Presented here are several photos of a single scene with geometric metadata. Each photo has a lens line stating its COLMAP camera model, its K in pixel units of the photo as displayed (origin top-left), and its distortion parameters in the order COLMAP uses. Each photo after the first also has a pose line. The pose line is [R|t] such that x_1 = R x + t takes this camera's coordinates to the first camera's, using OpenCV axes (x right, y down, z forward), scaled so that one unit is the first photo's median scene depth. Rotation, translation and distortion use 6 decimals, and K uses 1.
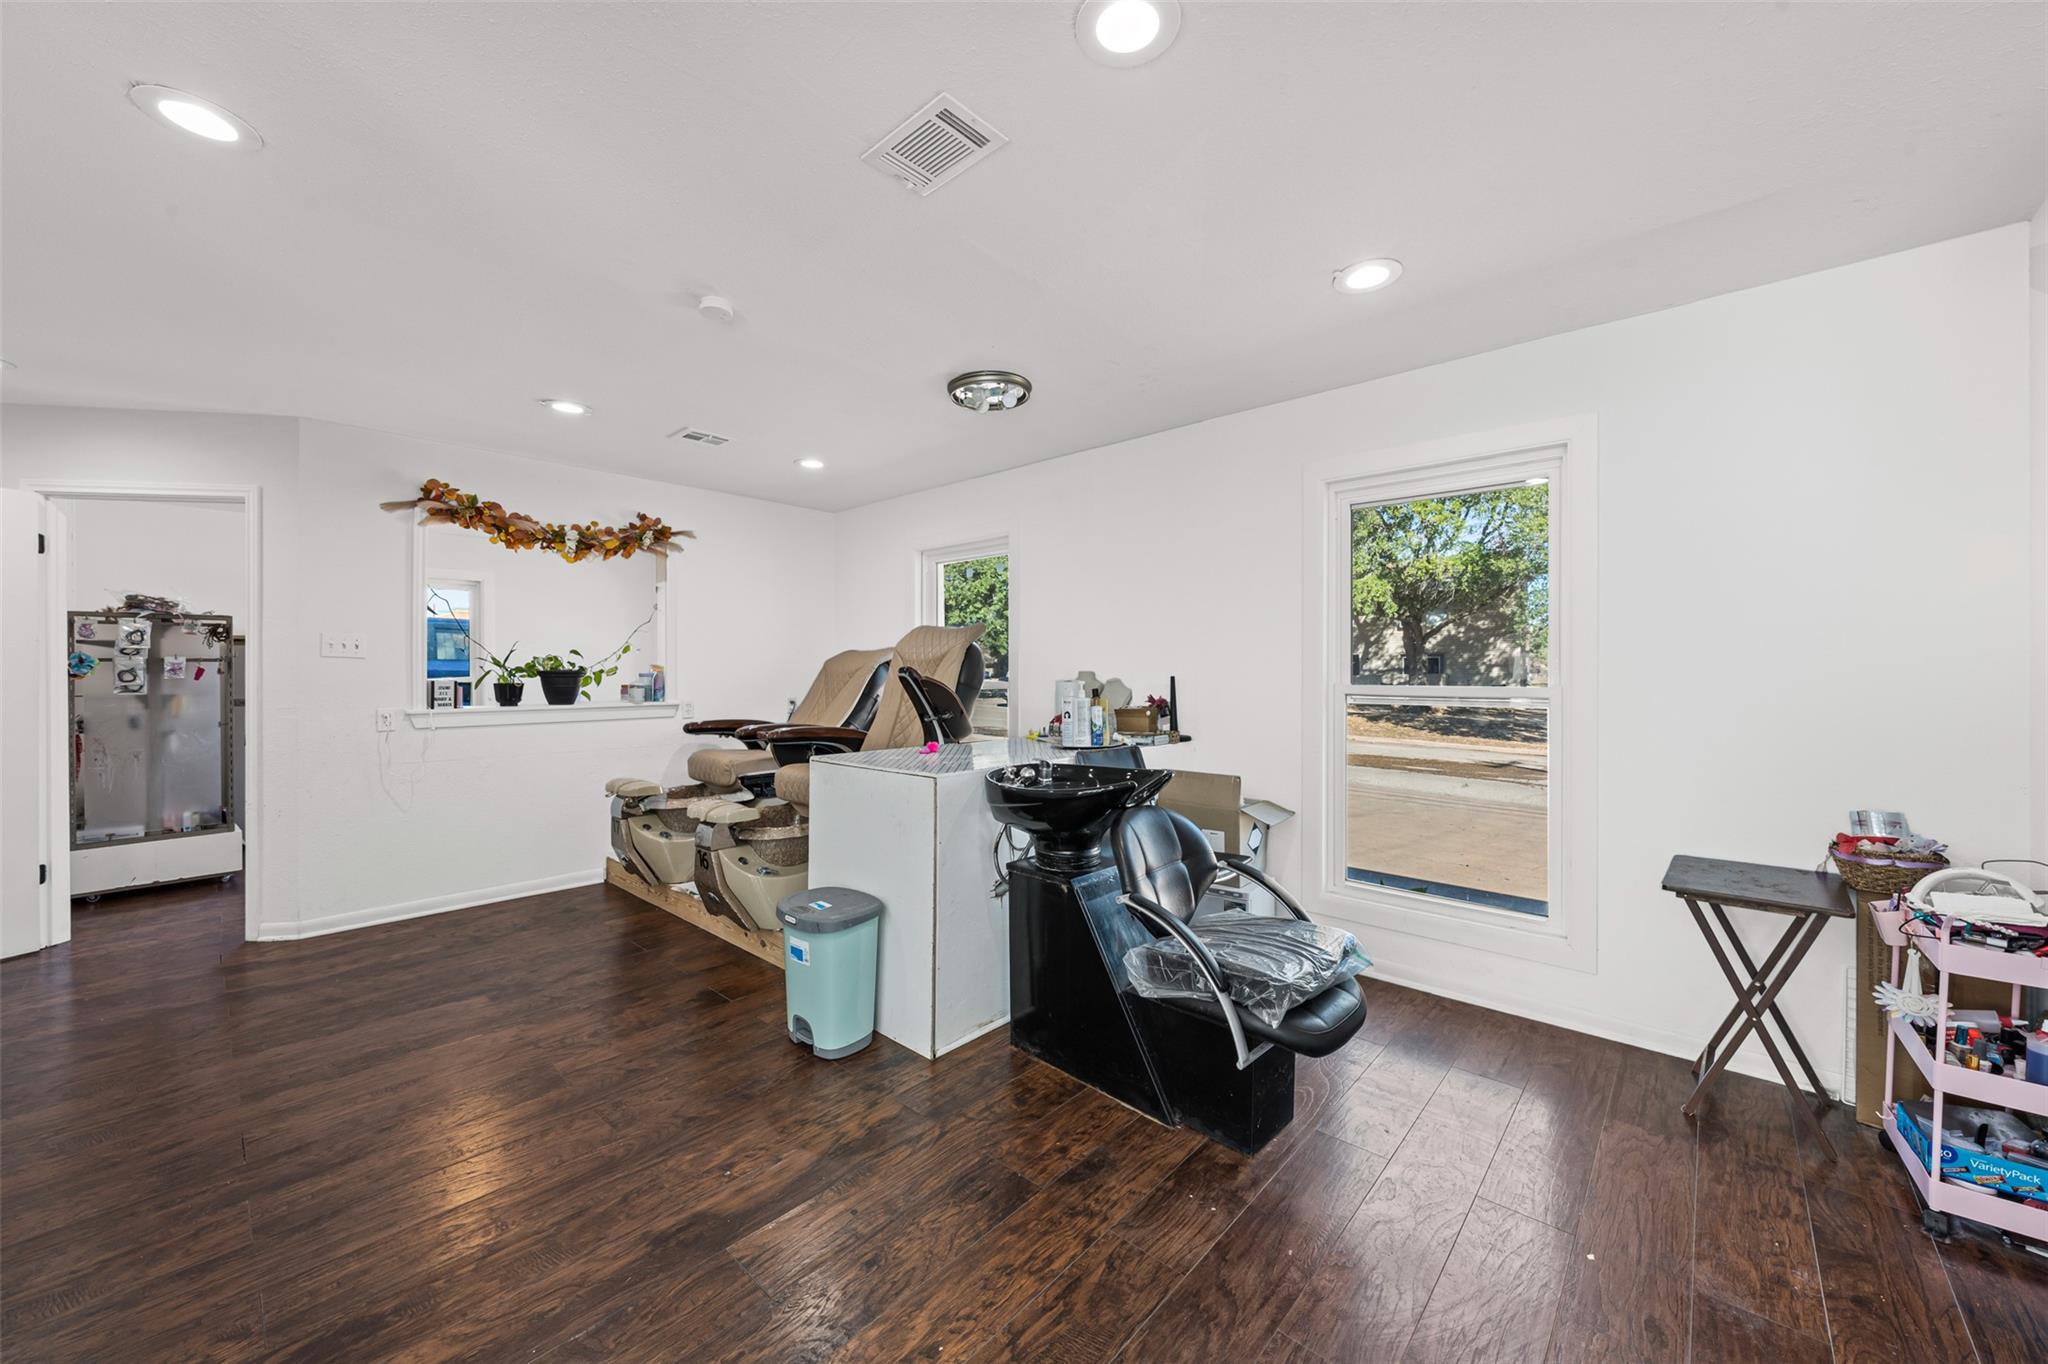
lens RADIAL K [[763.5, 0, 1024.0], [0, 763.5, 682.0], [0, 0, 1]] dist [-0.001502, -0.000191]
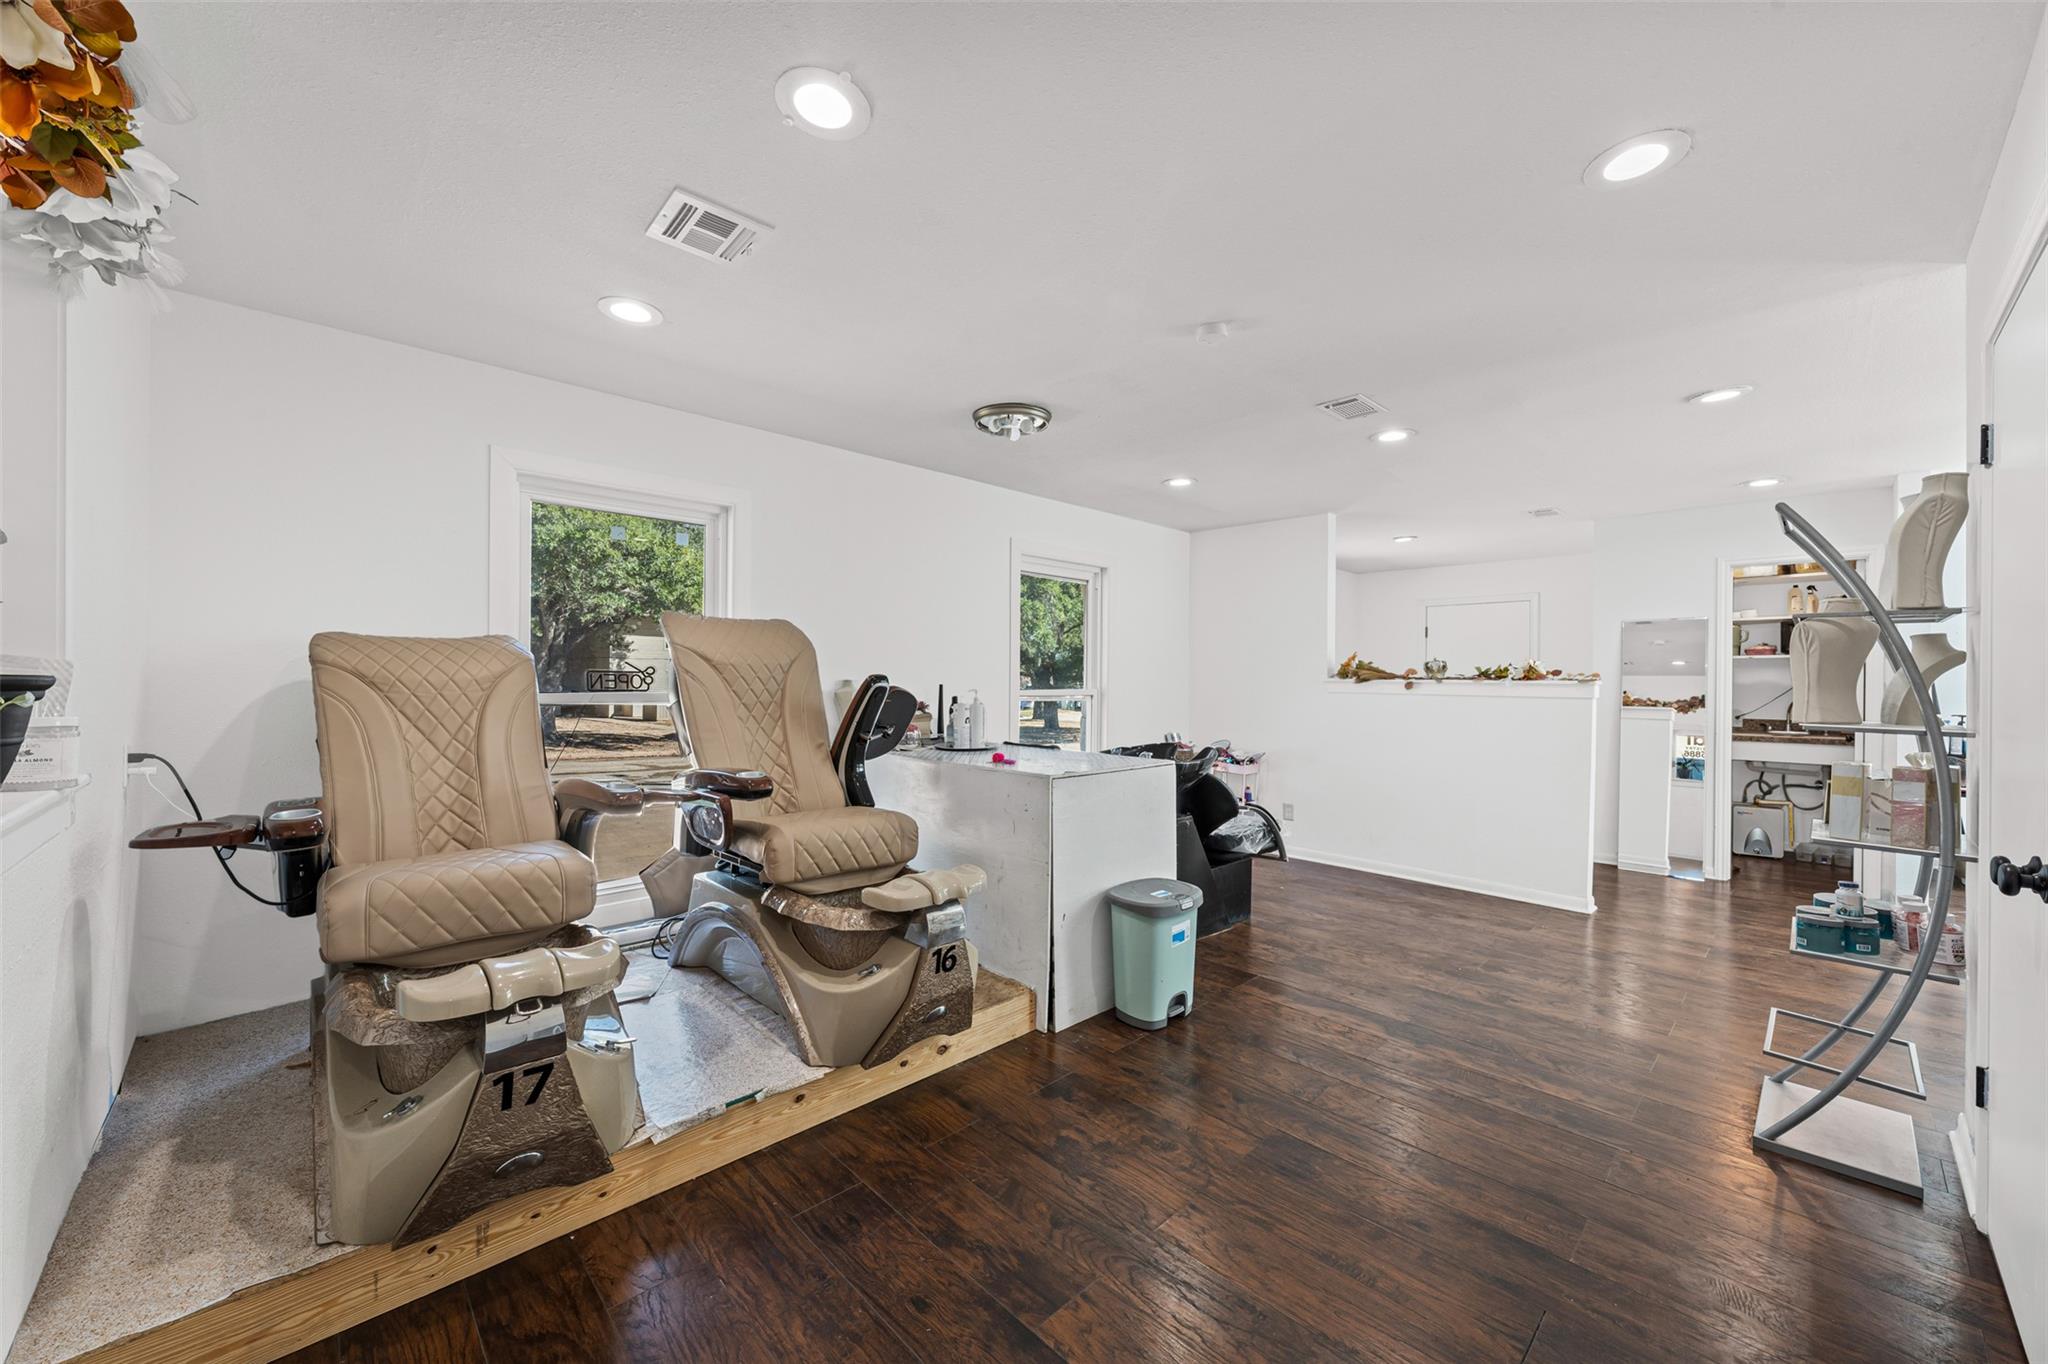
lens RADIAL K [[774.2, 0, 1024.0], [0, 774.2, 682.0], [0, 0, 1]] dist [0.001173, 0.000075]
pose [[0.063353, -0.008174, 0.997958, -1.392915], [-0.001664, 0.999964, 0.008297, -0.025412], [-0.997990, -0.002186, 0.063337, 1.118926]]
